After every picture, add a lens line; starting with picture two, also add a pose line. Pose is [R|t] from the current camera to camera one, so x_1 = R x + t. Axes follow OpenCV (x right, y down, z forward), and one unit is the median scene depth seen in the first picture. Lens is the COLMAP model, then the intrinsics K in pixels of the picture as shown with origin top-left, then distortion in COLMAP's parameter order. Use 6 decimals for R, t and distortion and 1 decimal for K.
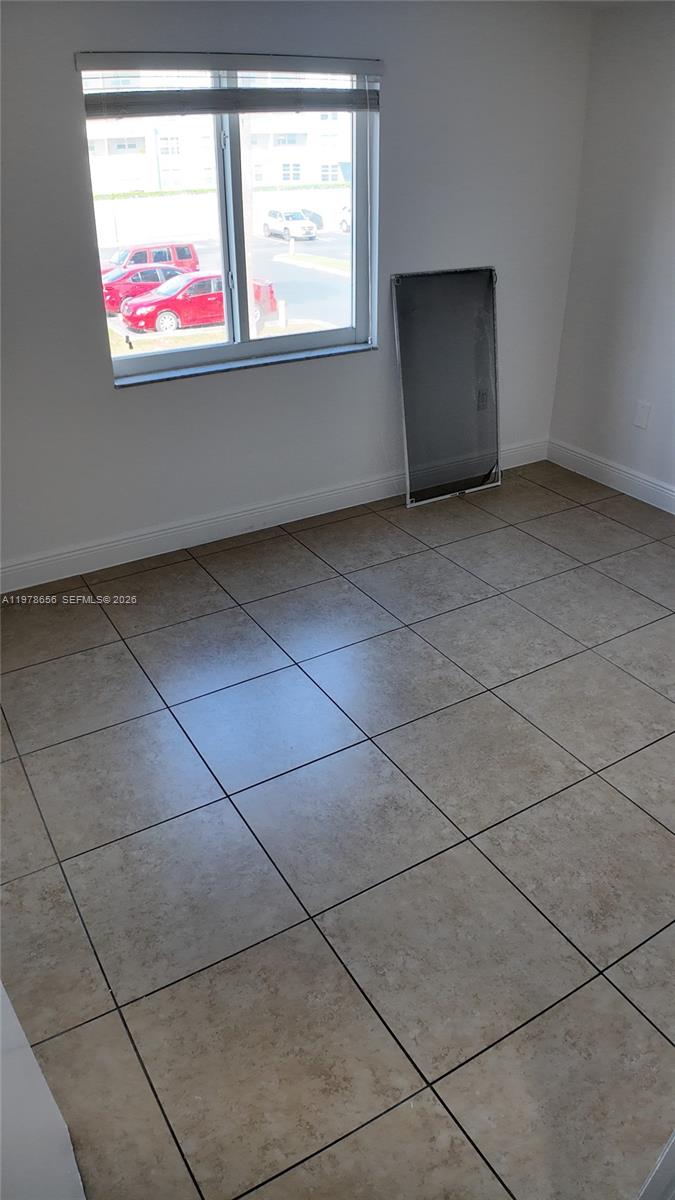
lens RADIAL K [[796.9, 0, 339.8], [0, 796.9, 598.3], [0, 0, 1]] dist [-0.043961, -0.091473]
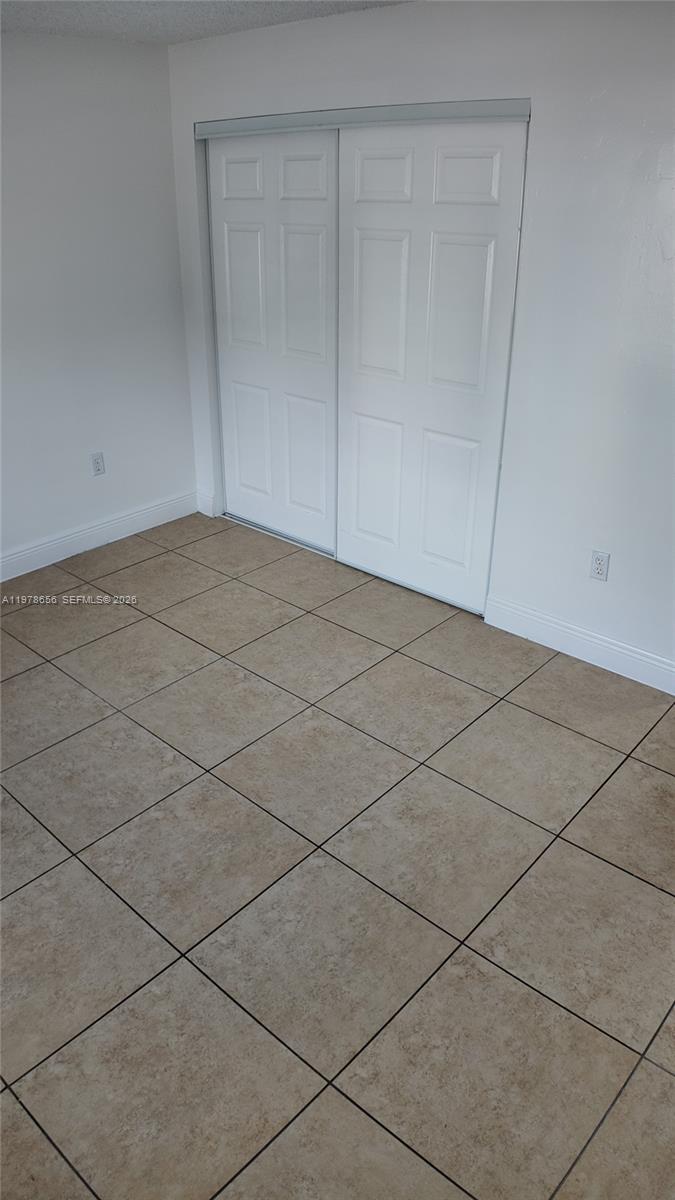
lens RADIAL K [[796.9, 0, 339.8], [0, 796.9, 598.3], [0, 0, 1]] dist [-0.043961, -0.091473]
pose [[-0.295463, -0.442560, 0.846666, -0.685932], [0.476948, 0.699558, 0.532107, -0.551831], [-0.827781, 0.561034, 0.004385, 0.928482]]
